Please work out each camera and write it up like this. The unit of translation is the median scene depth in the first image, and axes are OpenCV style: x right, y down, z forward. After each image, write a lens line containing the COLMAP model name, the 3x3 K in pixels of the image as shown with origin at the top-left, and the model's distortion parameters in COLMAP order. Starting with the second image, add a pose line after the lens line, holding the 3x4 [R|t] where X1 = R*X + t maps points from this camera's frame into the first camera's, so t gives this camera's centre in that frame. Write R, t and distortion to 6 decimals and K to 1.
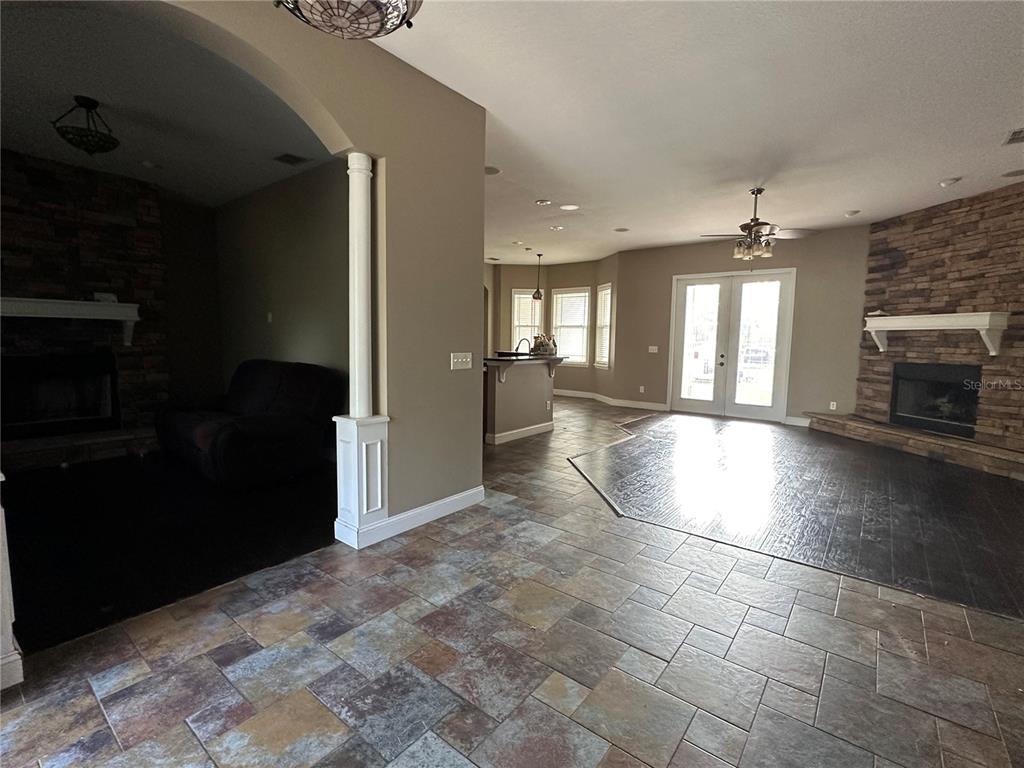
lens RADIAL K [[471.0, 0, 510.6], [0, 471.0, 383.9], [0, 0, 1]] dist [-0.003953, 0.000825]
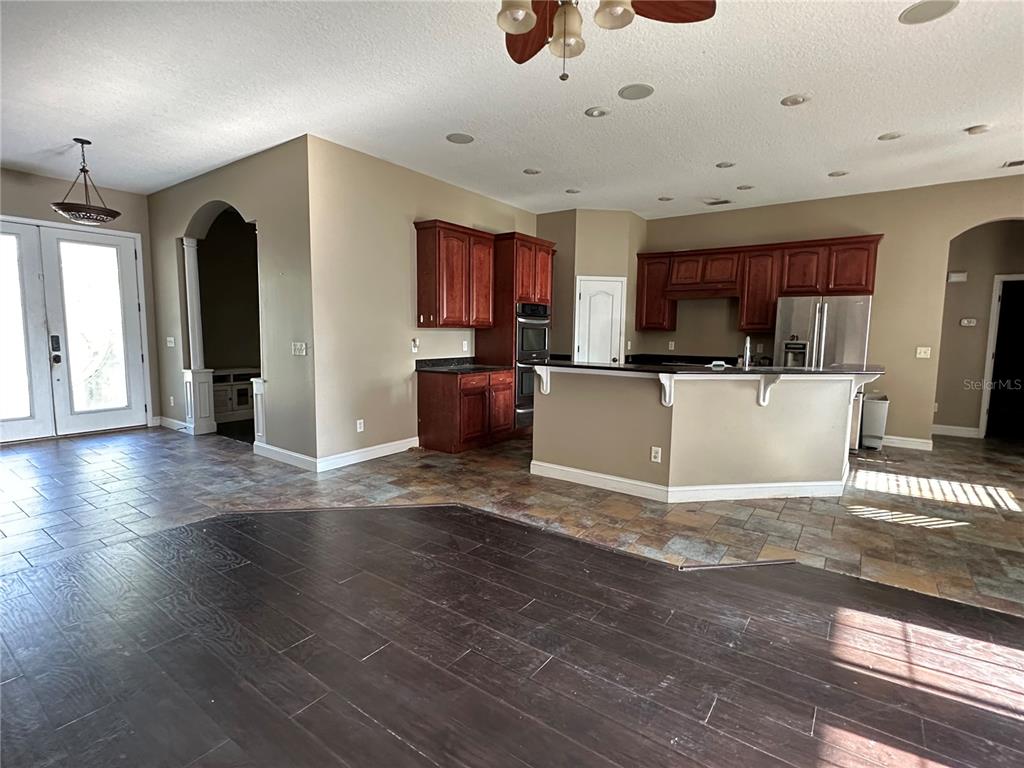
lens RADIAL K [[498.0, 0, 509.4], [0, 498.0, 383.5], [0, 0, 1]] dist [-0.000457, -0.001490]
pose [[0.040392, 0.093556, -0.994794, 0.796504], [-0.109741, 0.989999, 0.088649, -0.087396], [0.993139, 0.105589, 0.050255, 0.957135]]
